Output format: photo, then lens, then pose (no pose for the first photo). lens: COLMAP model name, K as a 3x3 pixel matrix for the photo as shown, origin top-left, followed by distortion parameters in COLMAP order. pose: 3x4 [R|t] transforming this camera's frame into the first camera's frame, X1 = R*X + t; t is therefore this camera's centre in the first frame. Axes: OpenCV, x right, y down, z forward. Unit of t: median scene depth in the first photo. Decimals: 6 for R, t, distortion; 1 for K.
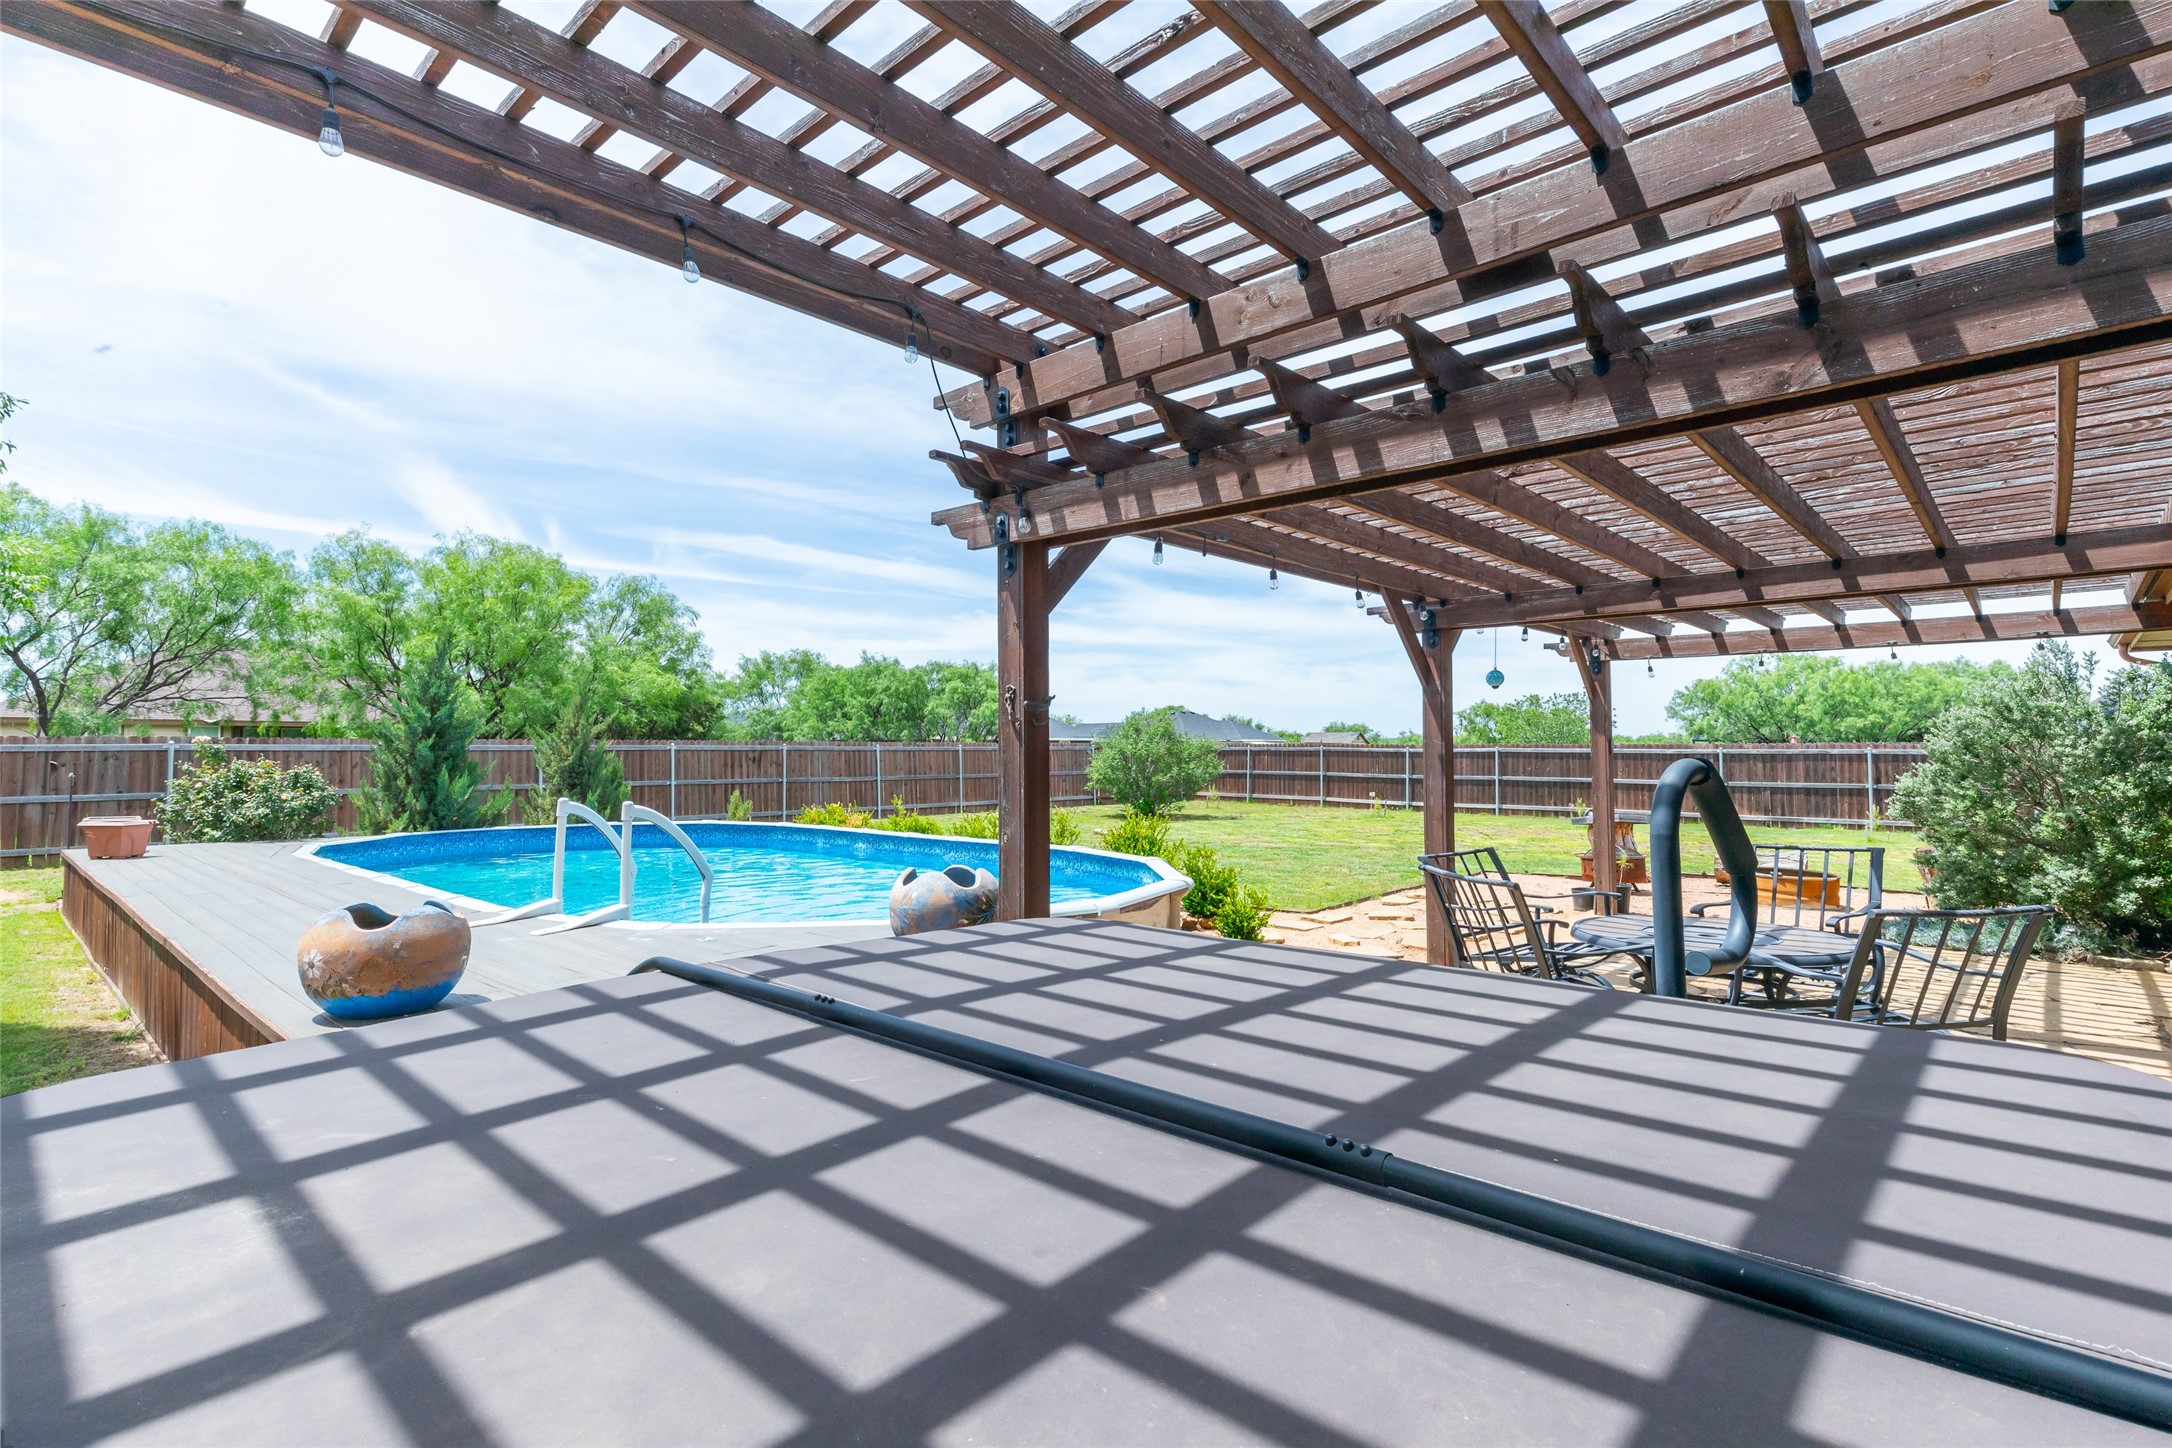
lens RADIAL K [[1010.0, 0, 1146.9], [0, 1010.0, 710.2], [0, 0, 1]] dist [0.008842, -0.001693]
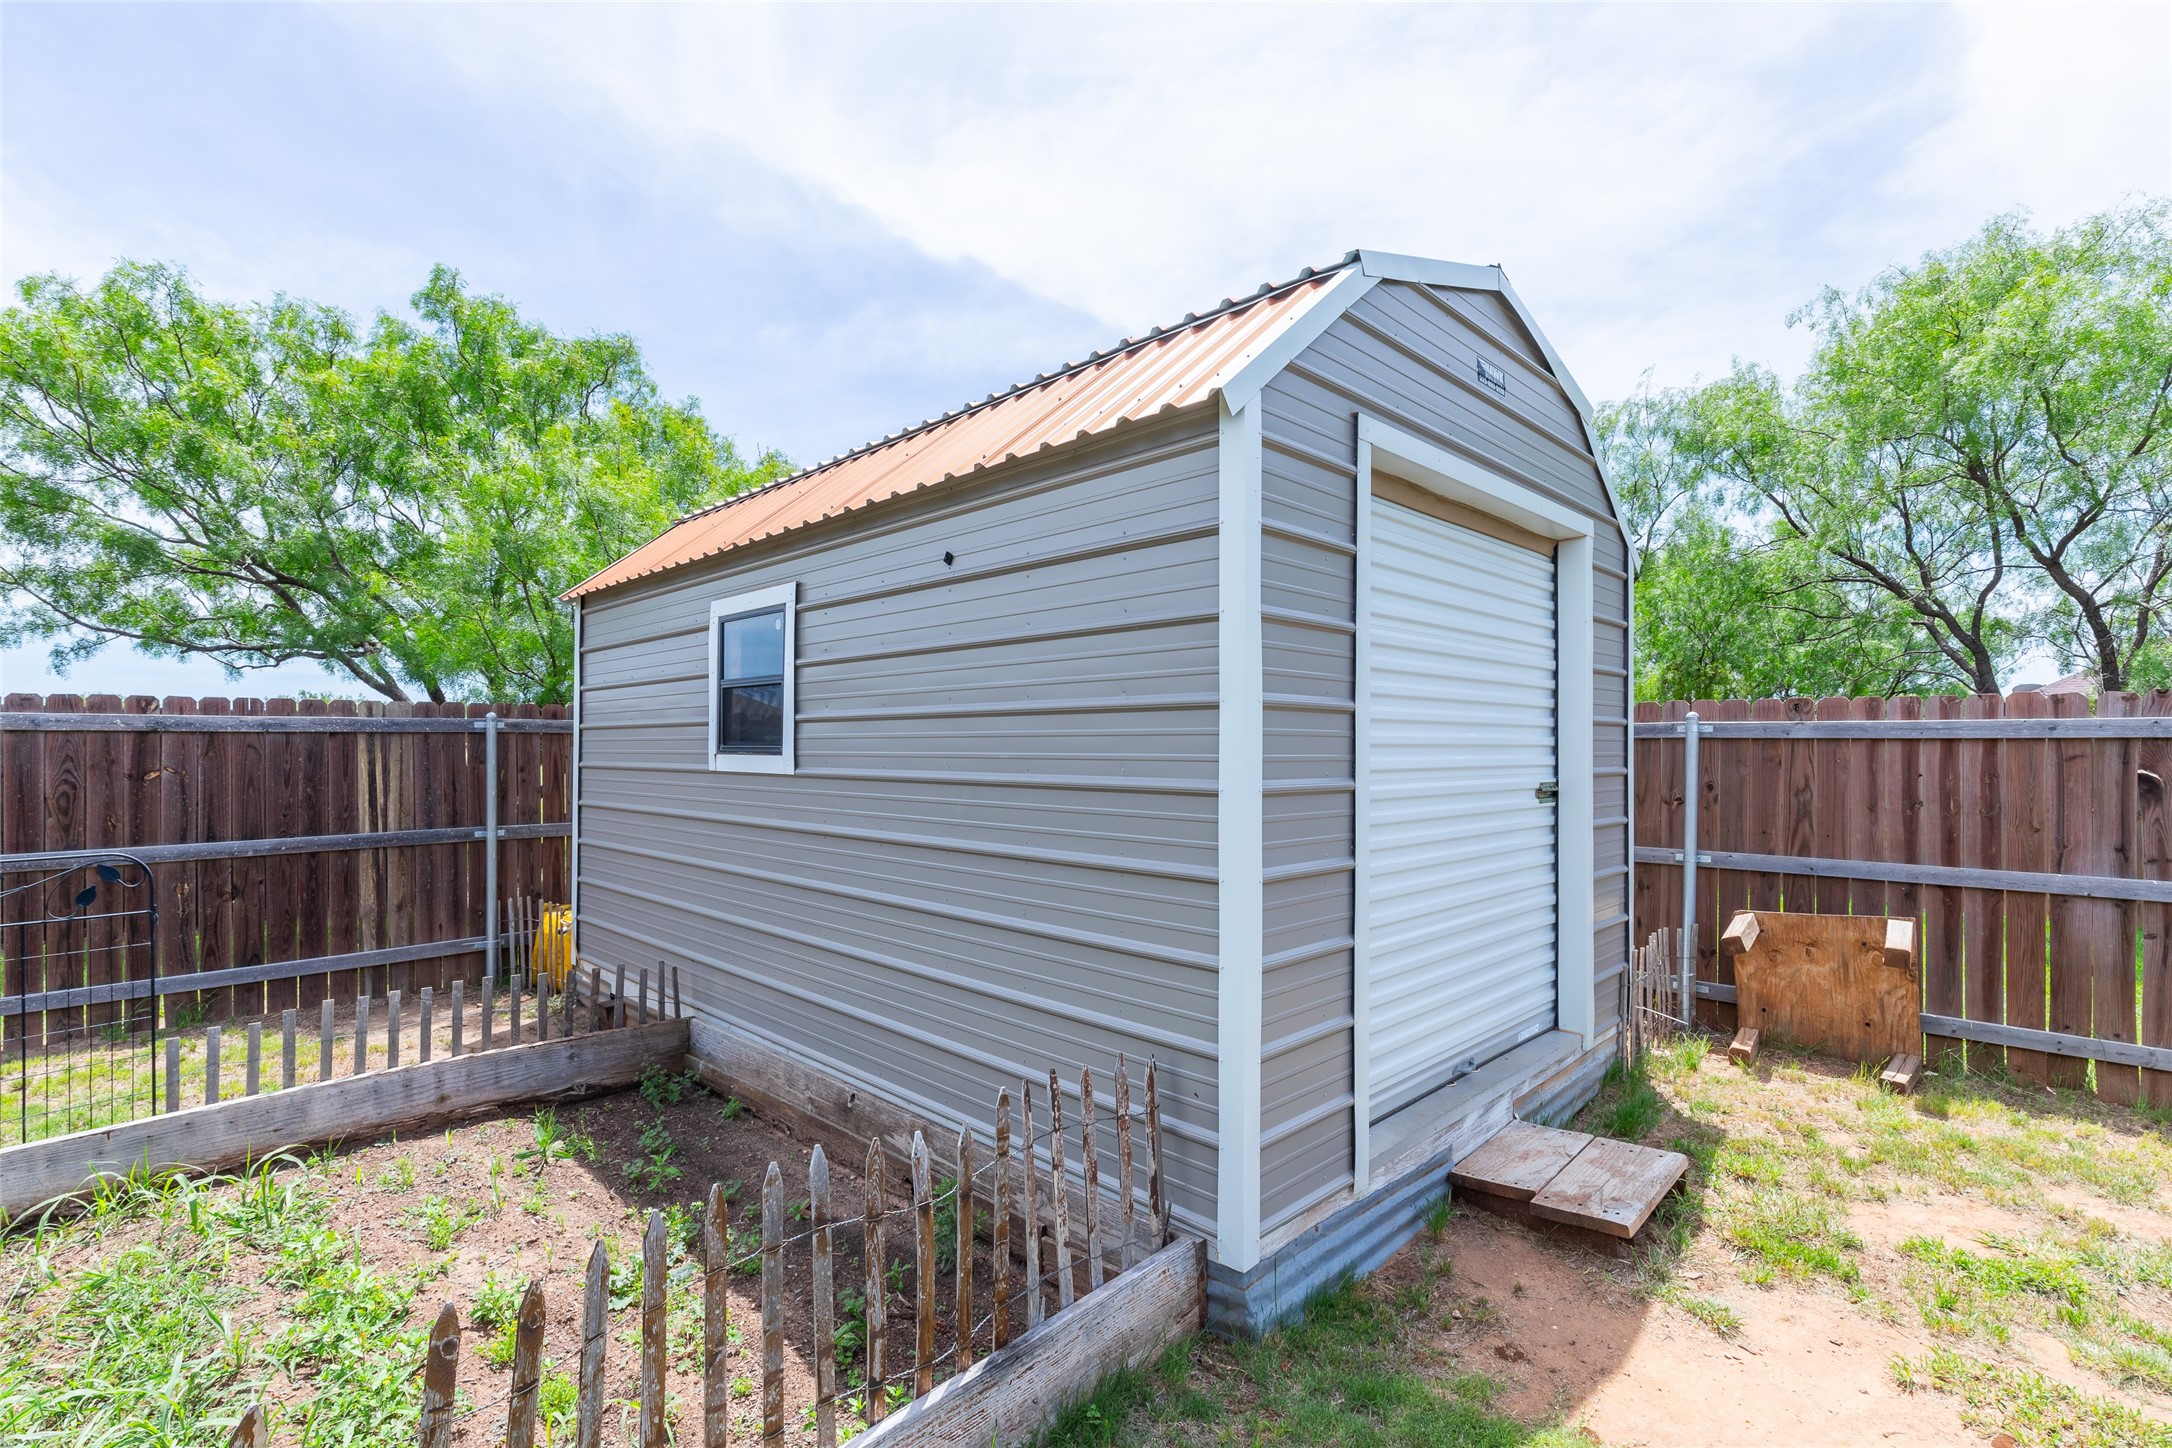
lens RADIAL K [[1010.0, 0, 1088.6], [0, 1010.0, 744.5], [0, 0, 1]] dist [0.008842, -0.001693]
pose [[-0.043254, -0.005386, -0.999050, -0.751965], [0.035722, 0.999338, -0.006934, 0.033488], [0.998425, -0.035988, -0.043033, 0.692882]]
